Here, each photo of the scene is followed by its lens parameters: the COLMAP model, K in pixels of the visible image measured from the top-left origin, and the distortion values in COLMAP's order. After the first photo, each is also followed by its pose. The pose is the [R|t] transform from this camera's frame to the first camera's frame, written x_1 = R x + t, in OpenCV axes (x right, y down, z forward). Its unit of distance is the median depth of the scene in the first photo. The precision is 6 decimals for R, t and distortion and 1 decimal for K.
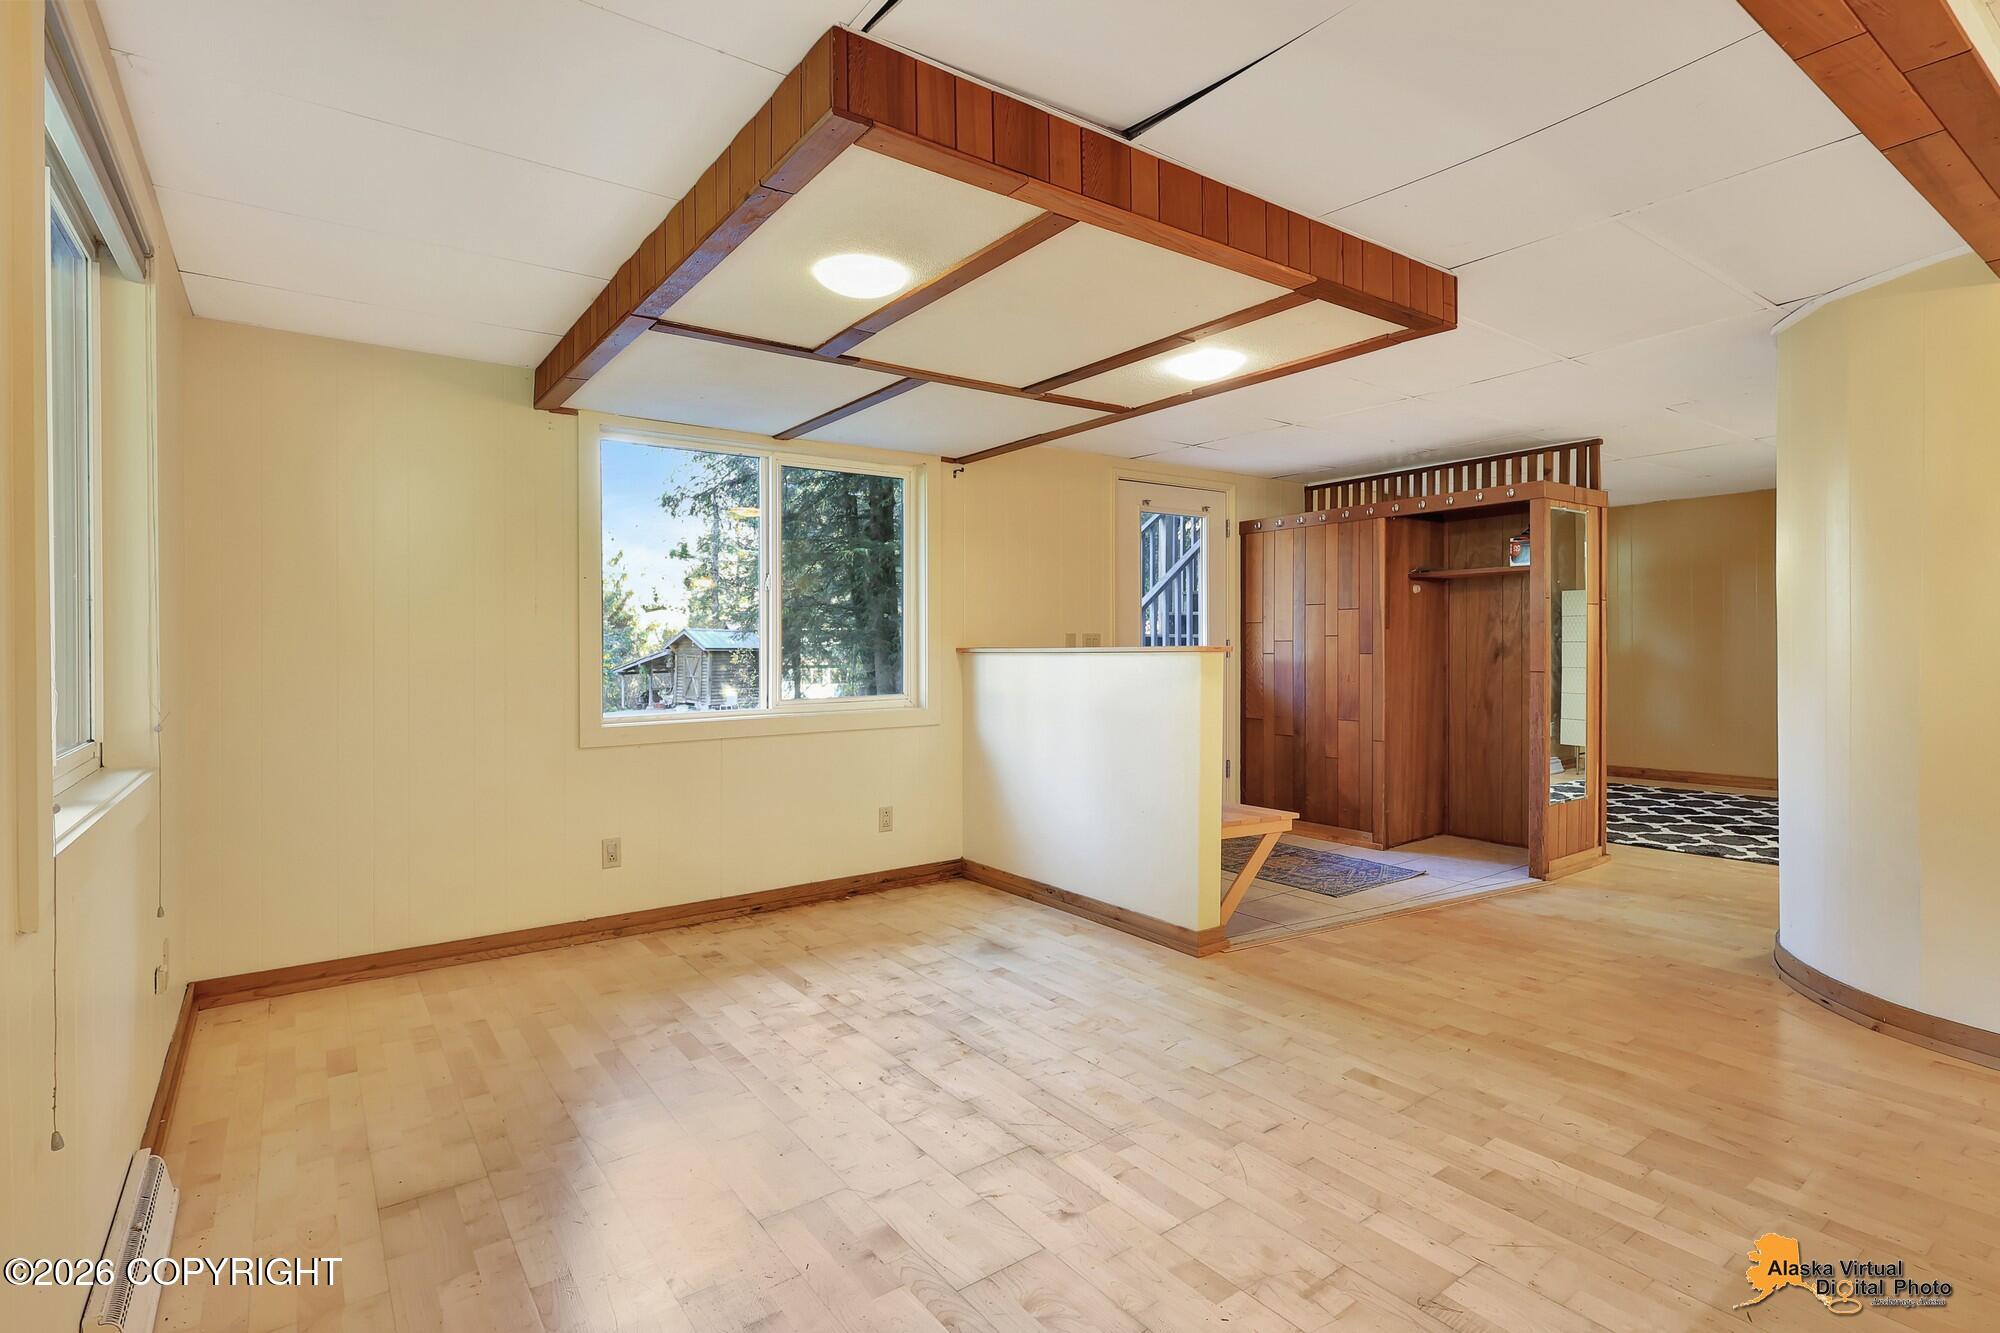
lens RADIAL K [[963.4, 0, 998.4], [0, 963.4, 637.0], [0, 0, 1]] dist [-0.001127, -0.000076]
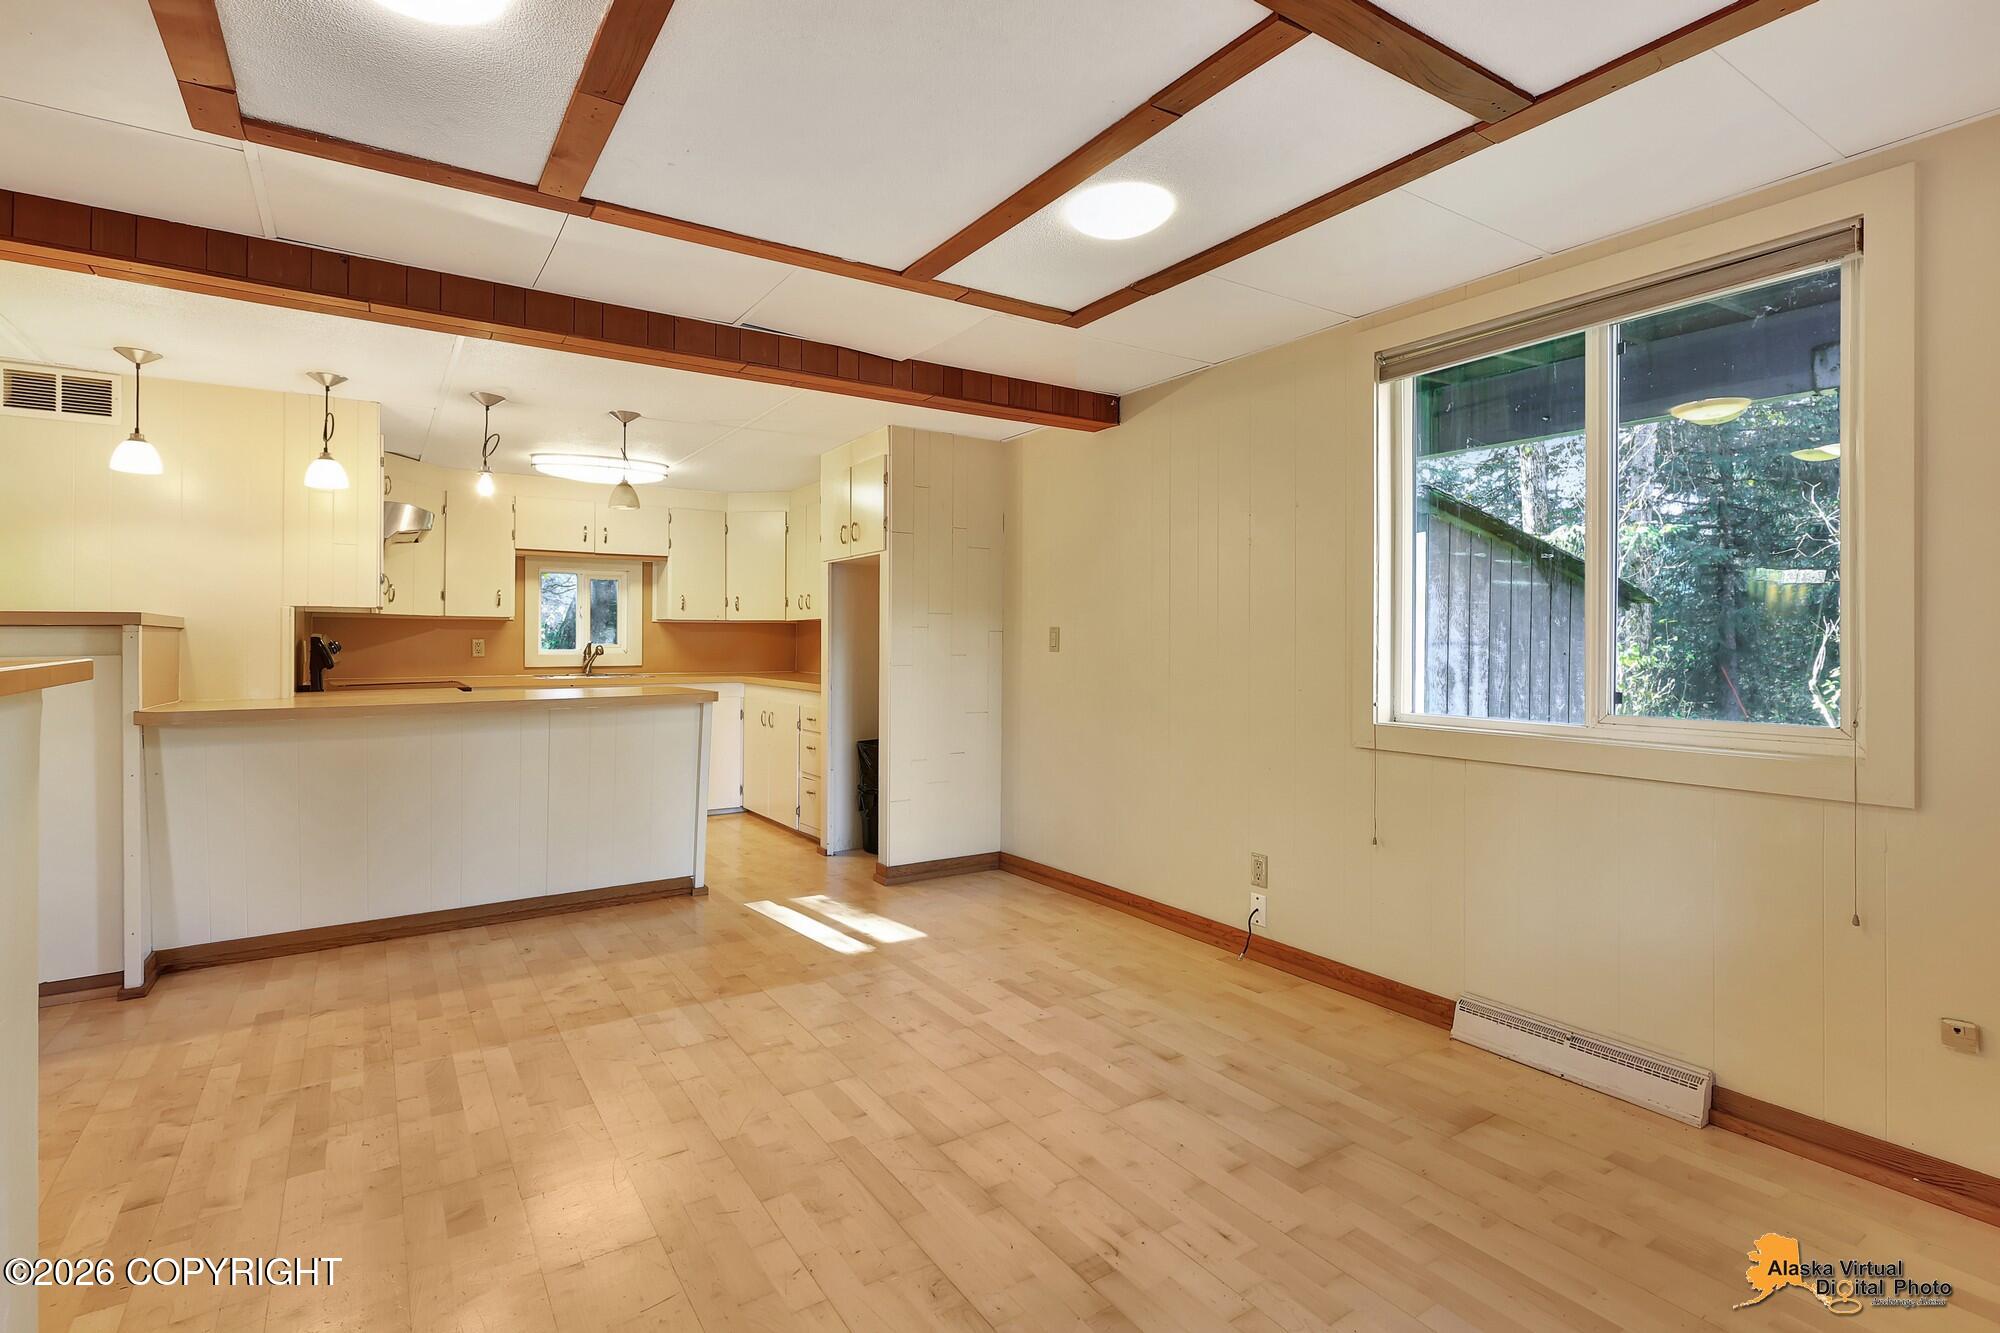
lens RADIAL K [[950.2, 0, 992.1], [0, 950.2, 638.3], [0, 0, 1]] dist [-0.001064, -0.000142]
pose [[-0.998943, 0.006465, 0.045513, -0.031535], [0.006213, 0.999965, -0.005671, 0.004663], [-0.045548, -0.005383, -0.998948, 0.821732]]
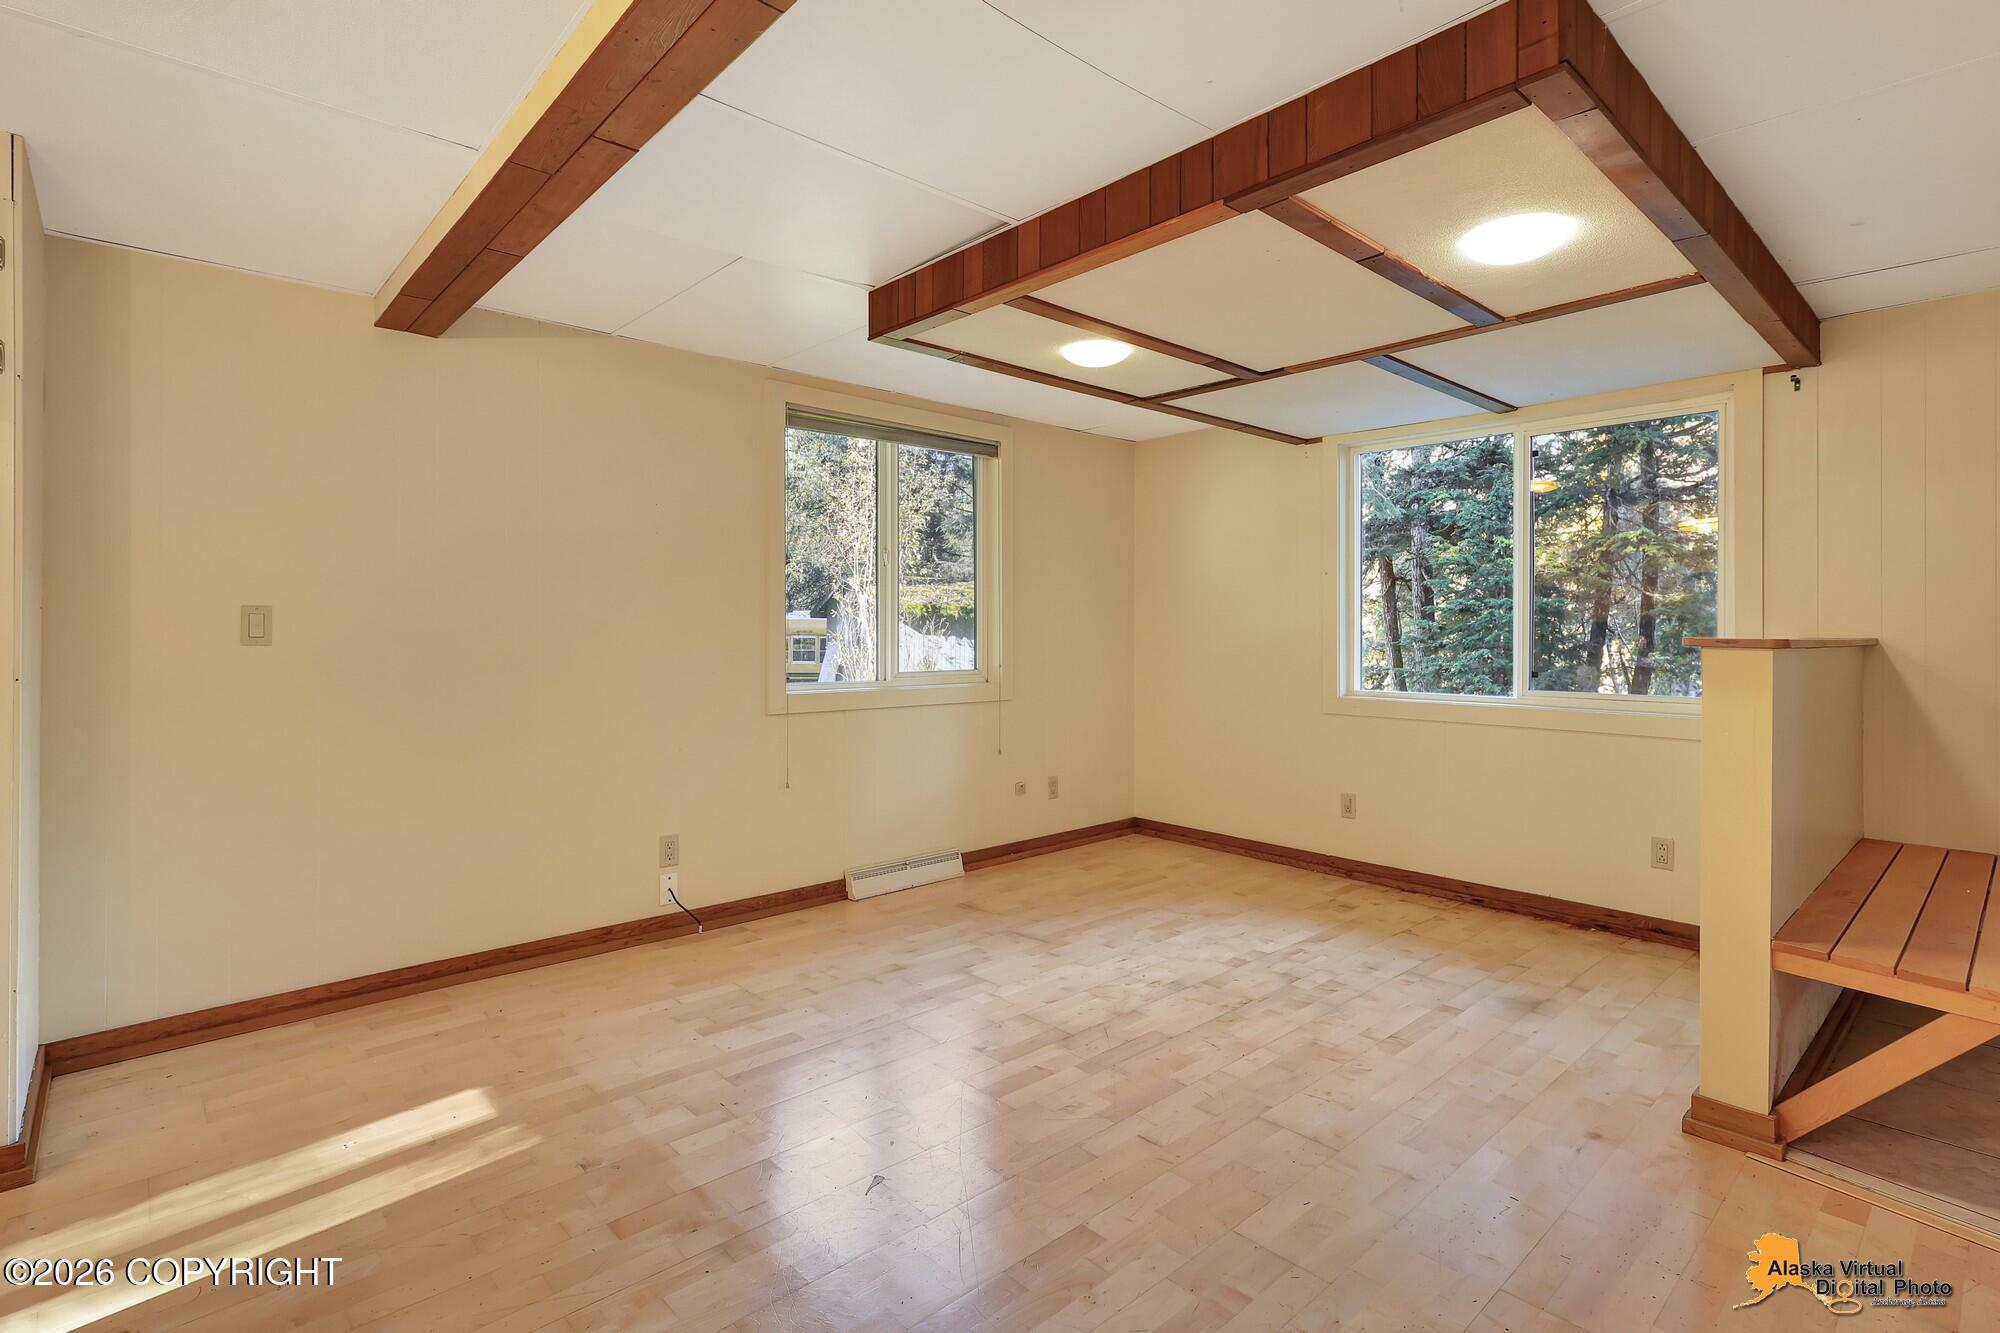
lens RADIAL K [[963.4, 0, 998.4], [0, 963.4, 637.0], [0, 0, 1]] dist [-0.001127, -0.000076]
pose [[0.108514, 0.017835, -0.993935, 0.517633], [0.000552, 0.999838, 0.018001, -0.002690], [0.994095, -0.002502, 0.108487, 0.320168]]
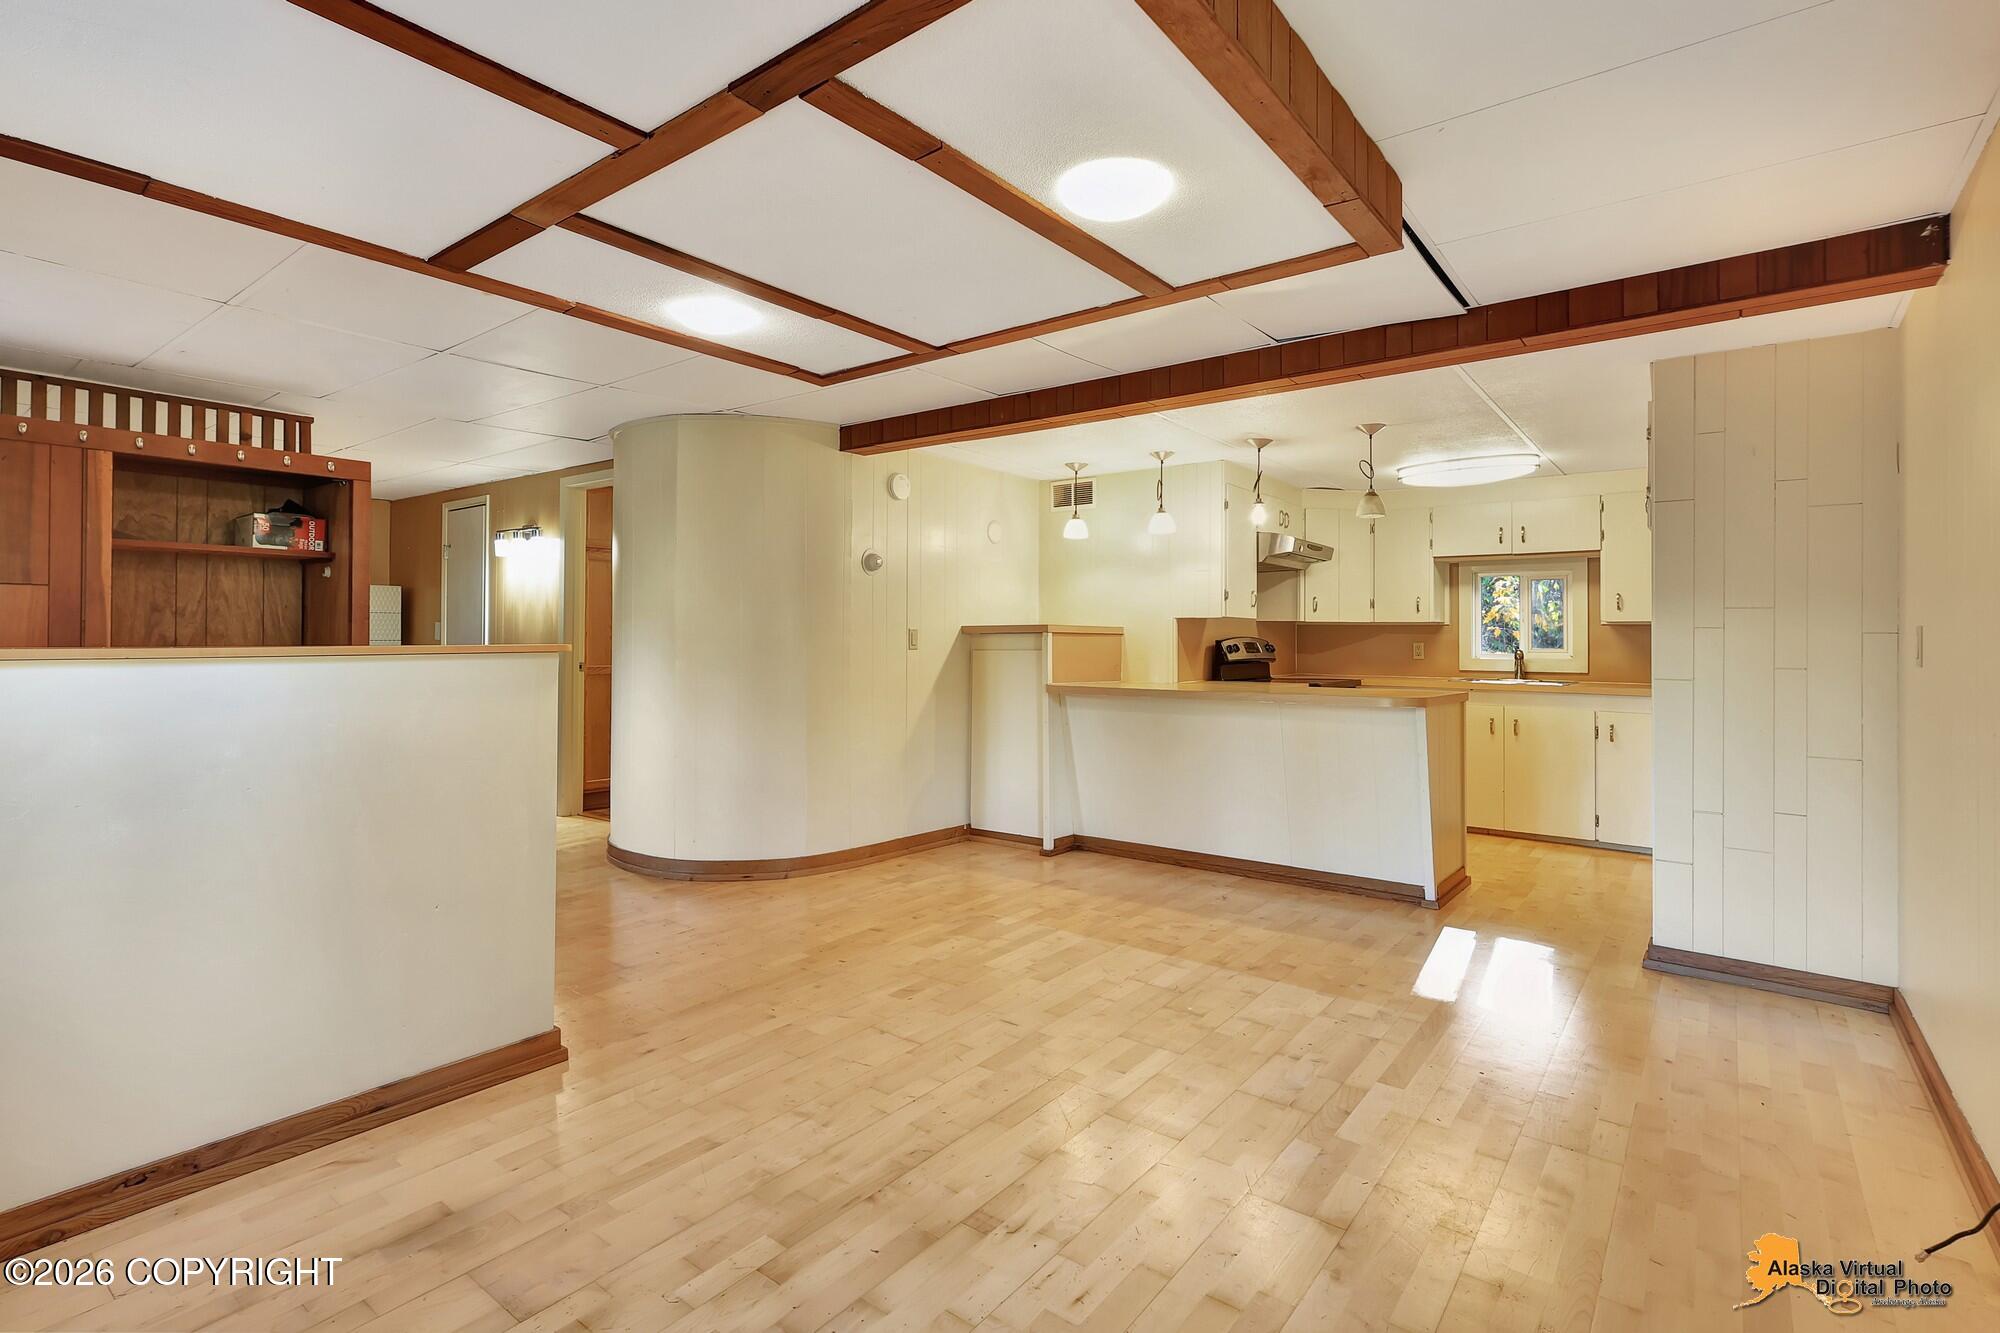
lens RADIAL K [[950.2, 0, 992.1], [0, 950.2, 638.3], [0, 0, 1]] dist [-0.001064, -0.000142]
pose [[-0.274779, 0.007328, 0.961479, -0.393996], [-0.008257, 0.999916, -0.009981, 0.006382], [-0.961472, -0.010682, -0.274696, 0.587043]]
